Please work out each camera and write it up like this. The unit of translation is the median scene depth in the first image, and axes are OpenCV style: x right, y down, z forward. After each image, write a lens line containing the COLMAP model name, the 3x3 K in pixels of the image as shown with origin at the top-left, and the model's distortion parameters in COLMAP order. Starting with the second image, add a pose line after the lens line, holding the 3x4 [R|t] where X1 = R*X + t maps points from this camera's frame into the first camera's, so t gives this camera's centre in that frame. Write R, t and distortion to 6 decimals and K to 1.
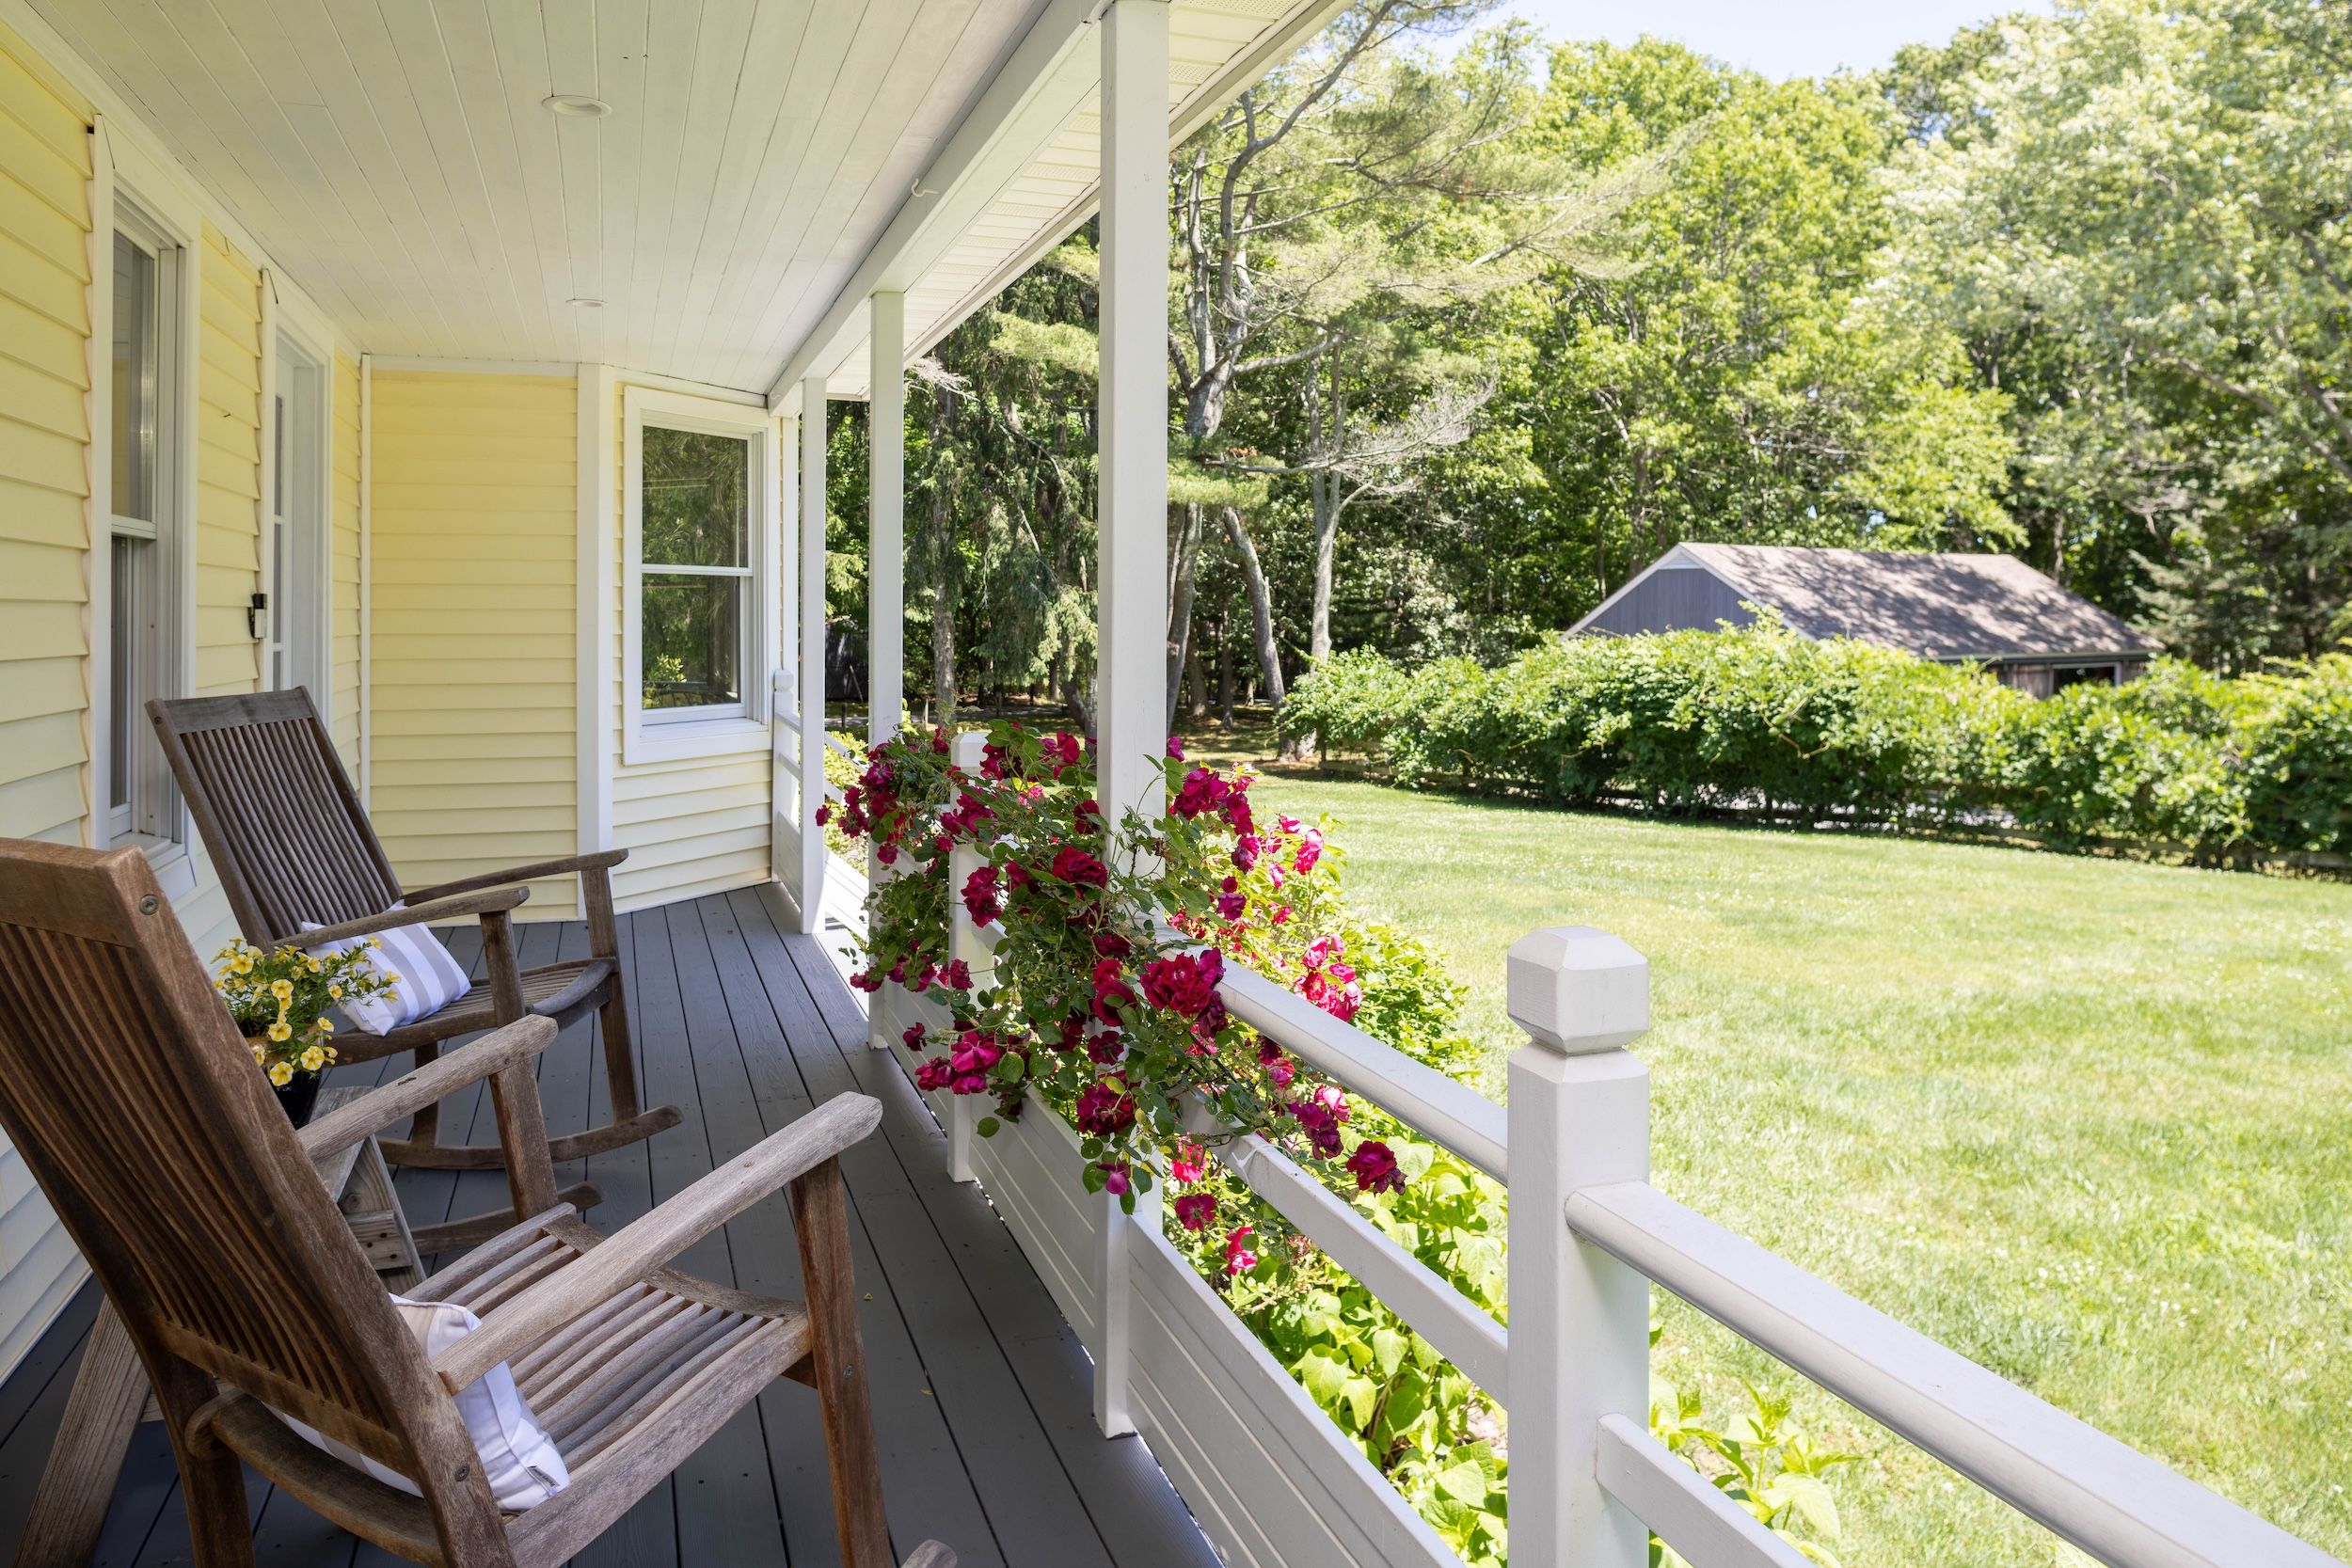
lens RADIAL K [[1629.8, 0, 1185.8], [0, 1629.8, 782.0], [0, 0, 1]] dist [-0.000214, 0.001707]
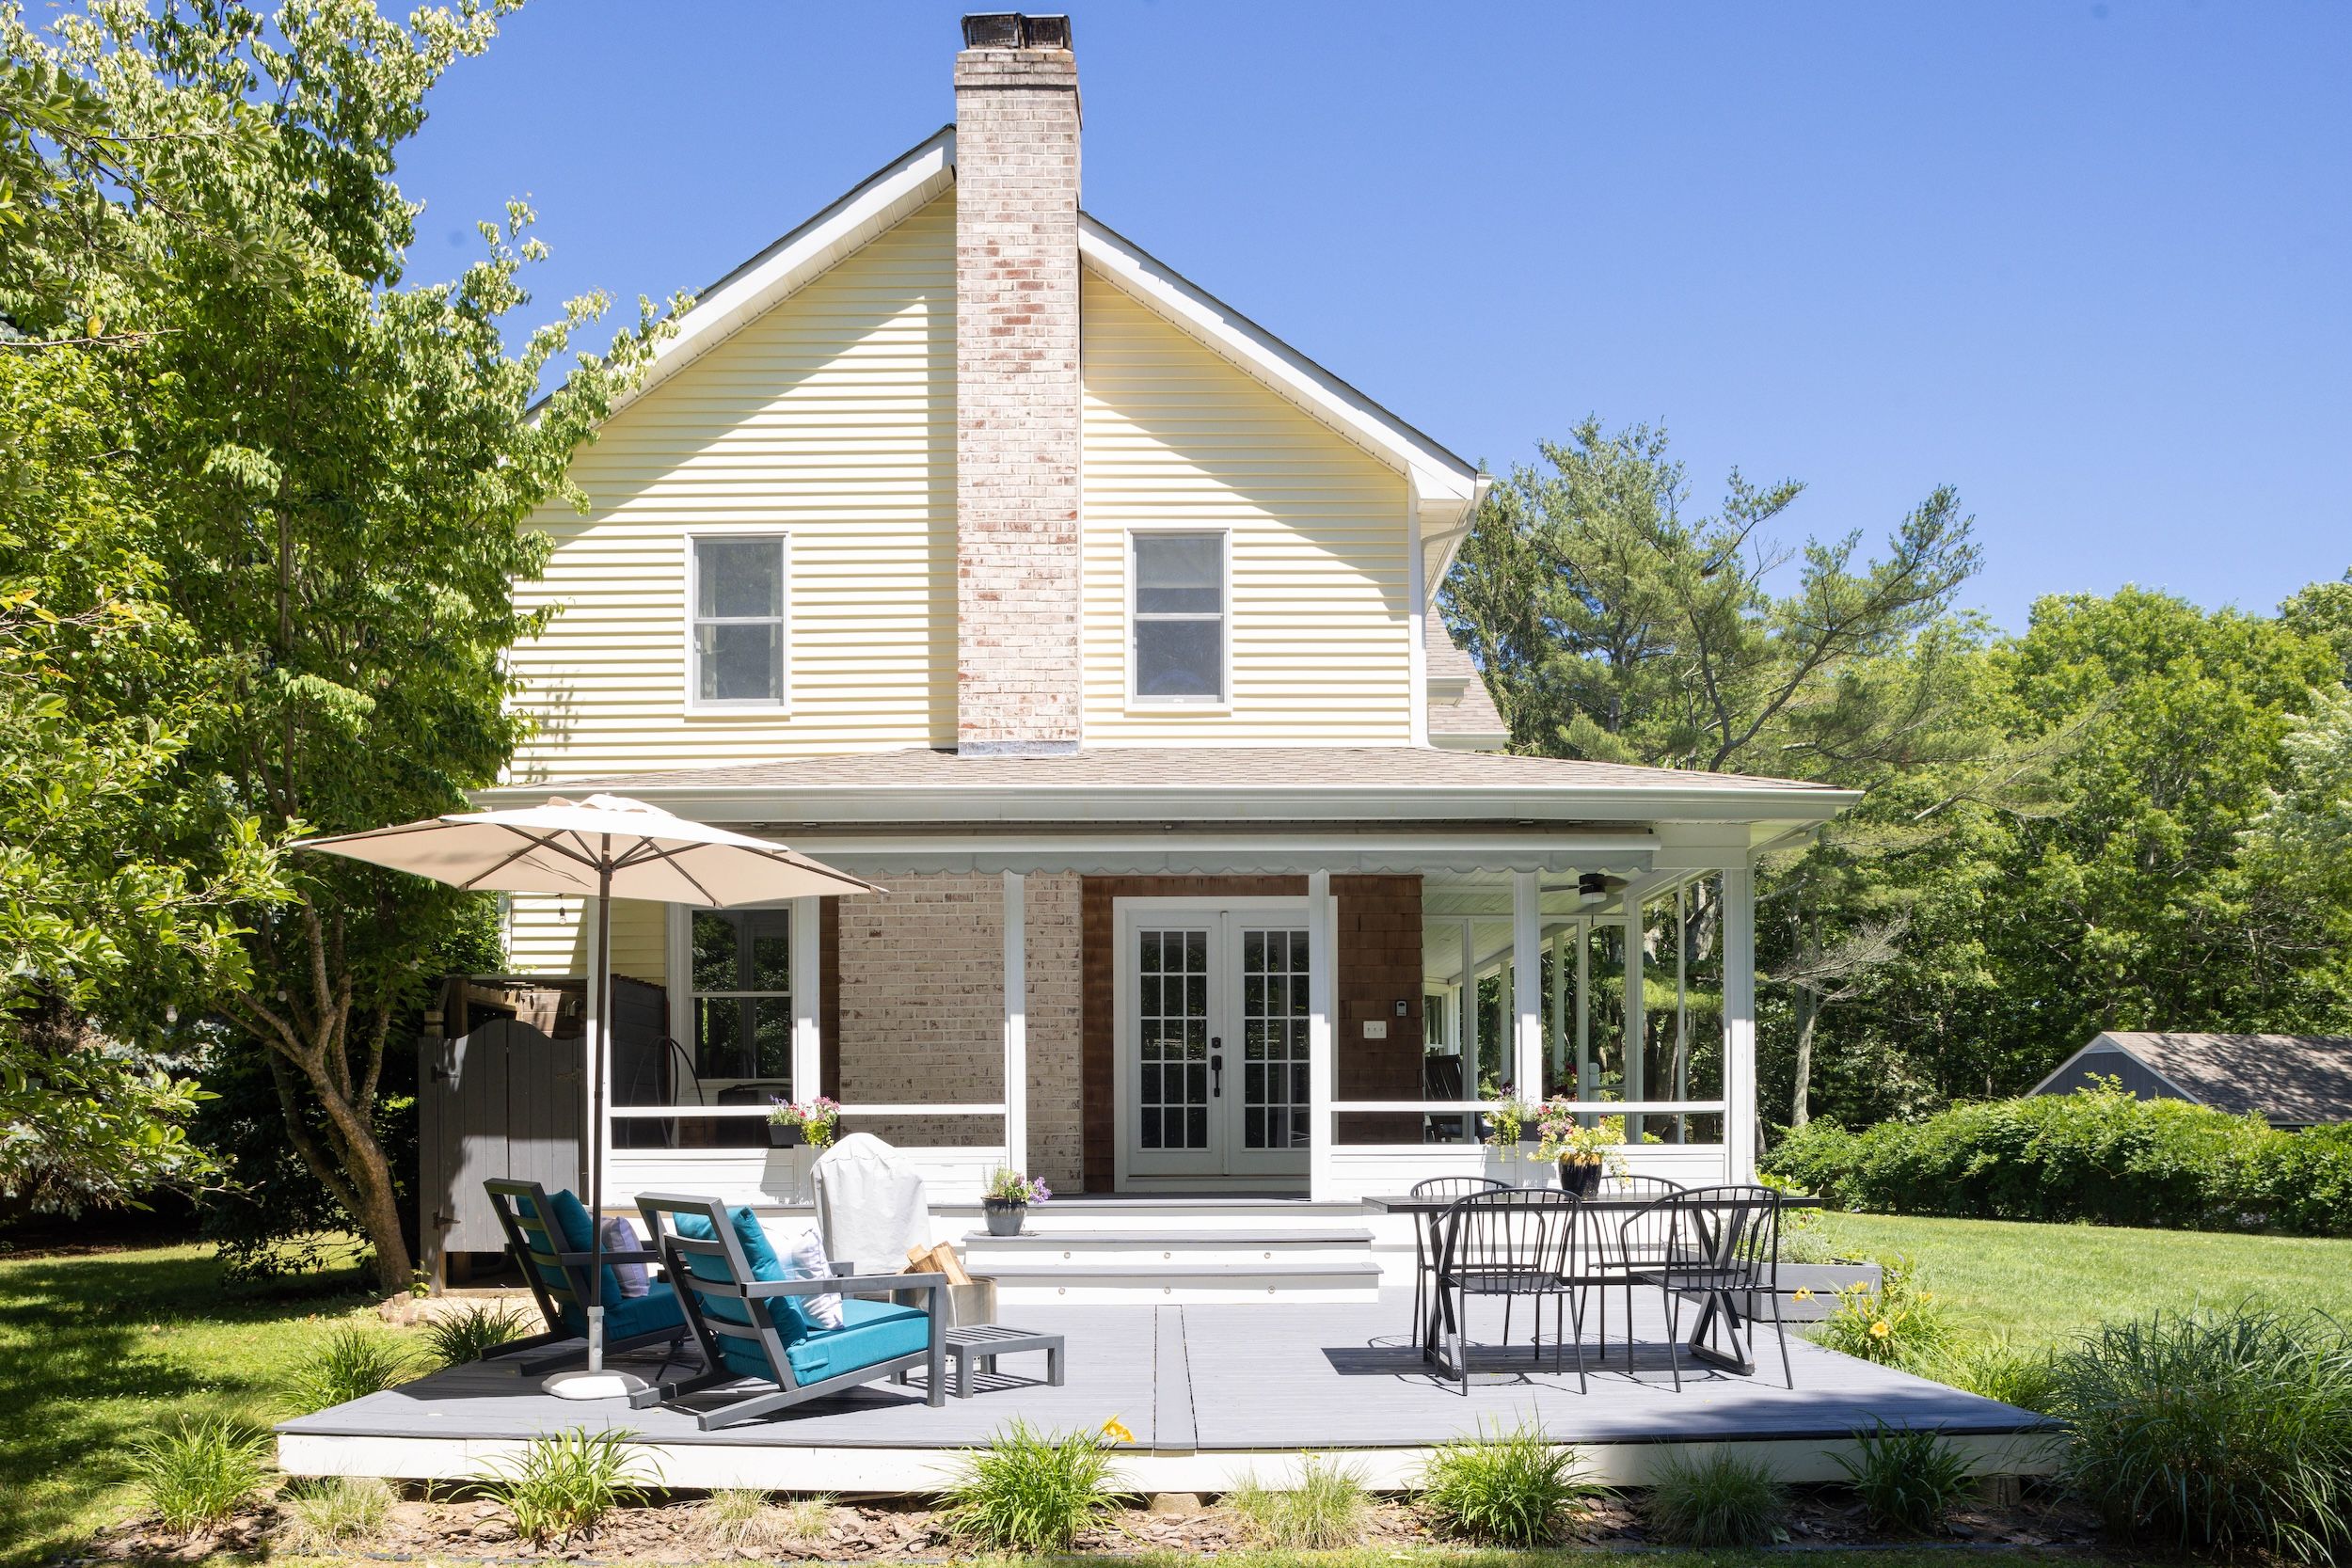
lens RADIAL K [[1629.8, 0, 1178.3], [0, 1629.8, 780.1], [0, 0, 1]] dist [-0.000214, 0.001707]
pose [[0.935826, -0.078918, -0.343513, 0.085026], [-0.030855, 0.952526, -0.302891, 0.066427], [0.351109, 0.294052, 0.888964, -0.390635]]
